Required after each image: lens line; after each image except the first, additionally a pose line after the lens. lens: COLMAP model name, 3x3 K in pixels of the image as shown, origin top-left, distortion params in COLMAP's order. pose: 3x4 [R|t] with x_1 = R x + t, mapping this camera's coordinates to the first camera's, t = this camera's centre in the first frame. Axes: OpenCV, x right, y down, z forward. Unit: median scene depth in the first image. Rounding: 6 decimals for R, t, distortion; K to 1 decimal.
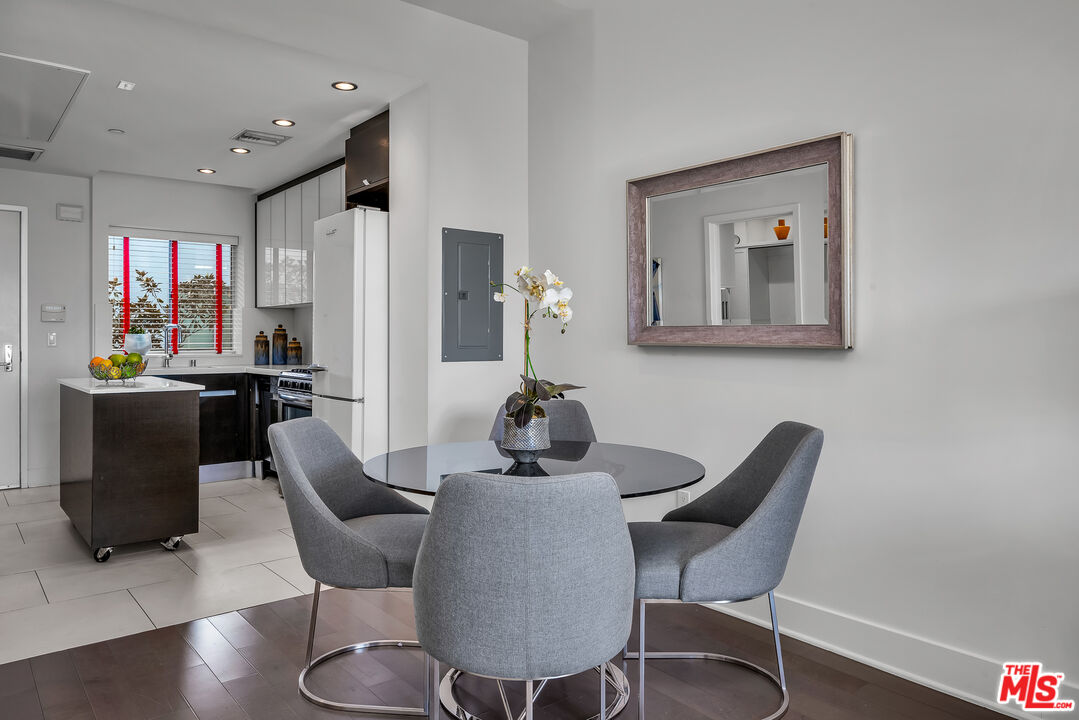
lens RADIAL K [[772.5, 0, 564.6], [0, 772.5, 341.6], [0, 0, 1]] dist [0.010250, -0.007760]
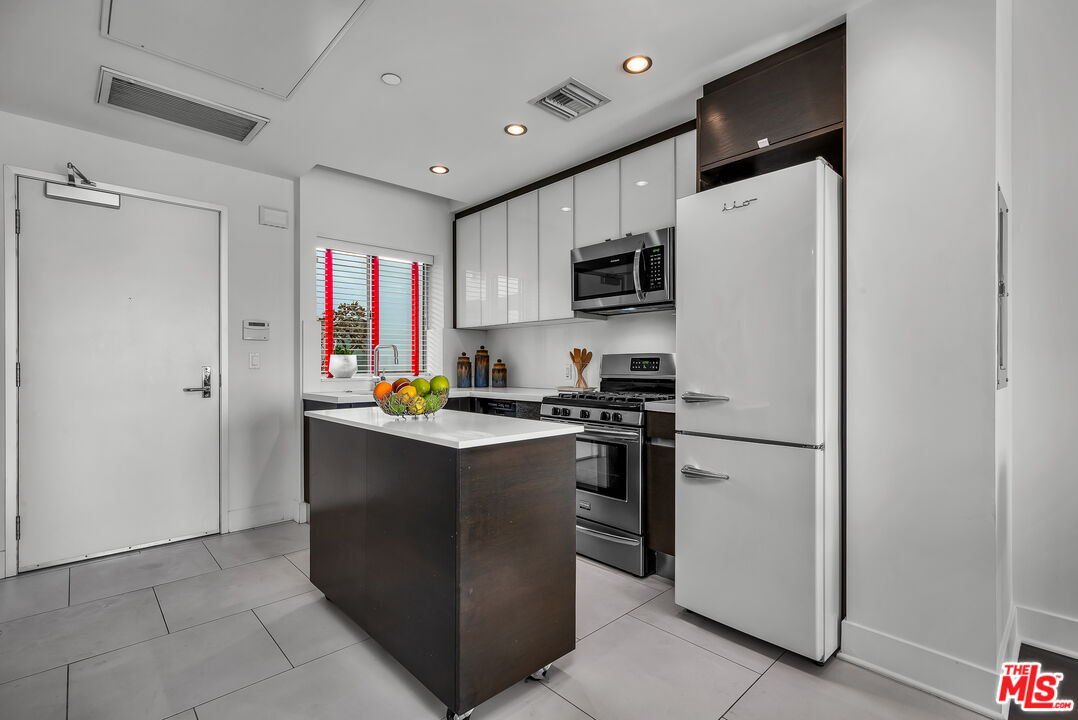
lens RADIAL K [[505.7, 0, 549.7], [0, 505.7, 366.1], [0, 0, 1]] dist [0.001863, -0.000215]
pose [[0.997040, -0.002135, 0.076857, -0.351341], [0.002102, 0.999998, 0.000511, 0.003673], [-0.076858, -0.000348, 0.997042, 0.380721]]
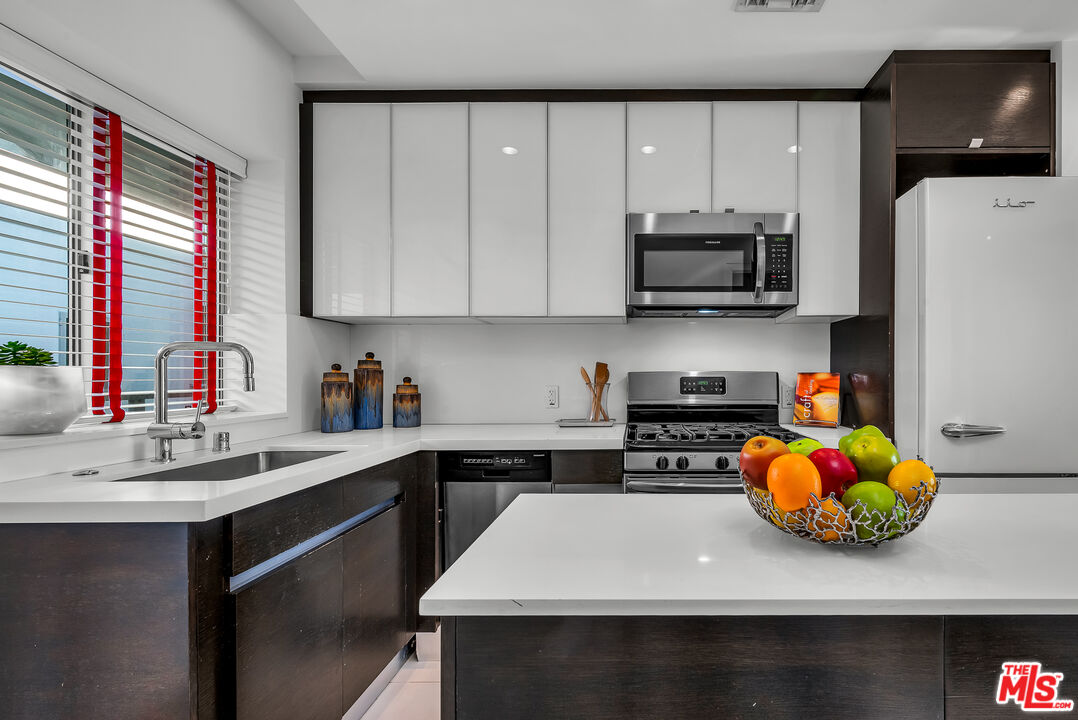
lens RADIAL K [[505.7, 0, 560.2], [0, 505.7, 378.2], [0, 0, 1]] dist [0.001863, -0.000215]
pose [[0.629723, -0.004733, 0.776805, -0.583241], [0.004825, 0.999986, 0.002182, -0.004490], [-0.776804, 0.002374, 0.629737, 0.714125]]
